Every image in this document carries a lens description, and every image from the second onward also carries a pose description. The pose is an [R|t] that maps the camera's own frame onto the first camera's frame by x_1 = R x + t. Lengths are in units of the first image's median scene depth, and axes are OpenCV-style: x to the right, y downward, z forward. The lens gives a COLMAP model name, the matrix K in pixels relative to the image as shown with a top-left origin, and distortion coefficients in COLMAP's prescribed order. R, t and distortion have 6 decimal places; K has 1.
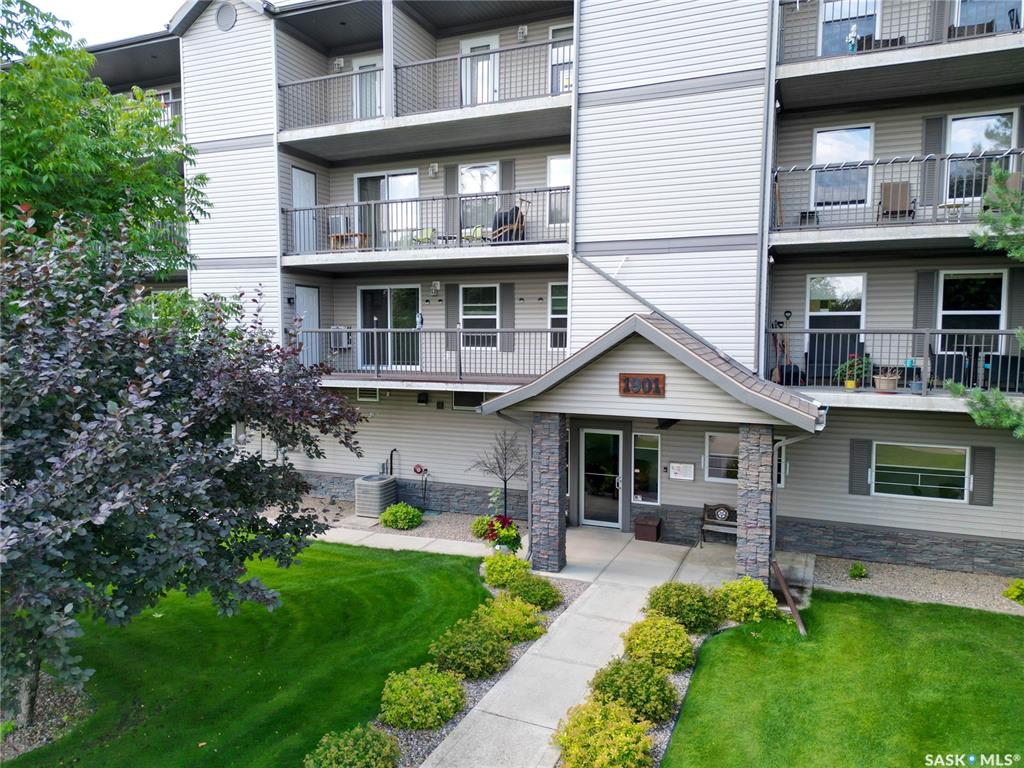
lens RADIAL K [[710.7, 0, 507.1], [0, 710.7, 383.7], [0, 0, 1]] dist [0.079282, -0.086826]
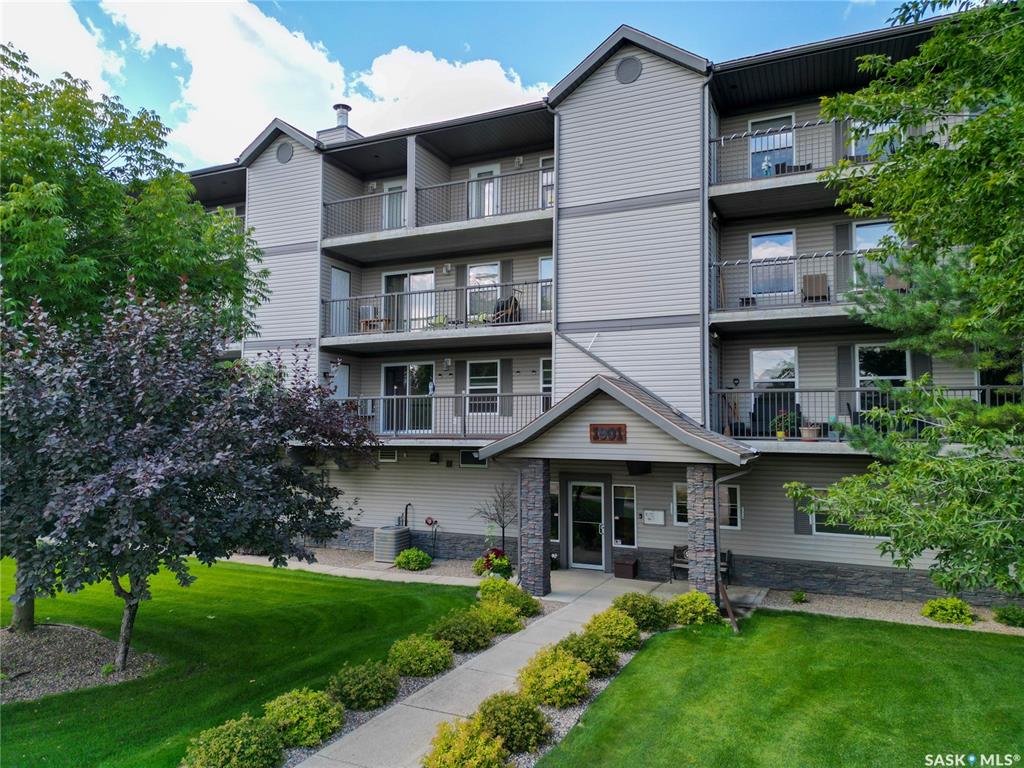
lens RADIAL K [[710.7, 0, 507.1], [0, 710.7, 383.7], [0, 0, 1]] dist [0.079282, -0.086826]
pose [[0.999415, -0.000370, -0.034190, 0.051032], [-0.004400, 0.990232, -0.139361, 0.079180], [0.033908, 0.139430, 0.989651, -0.207773]]
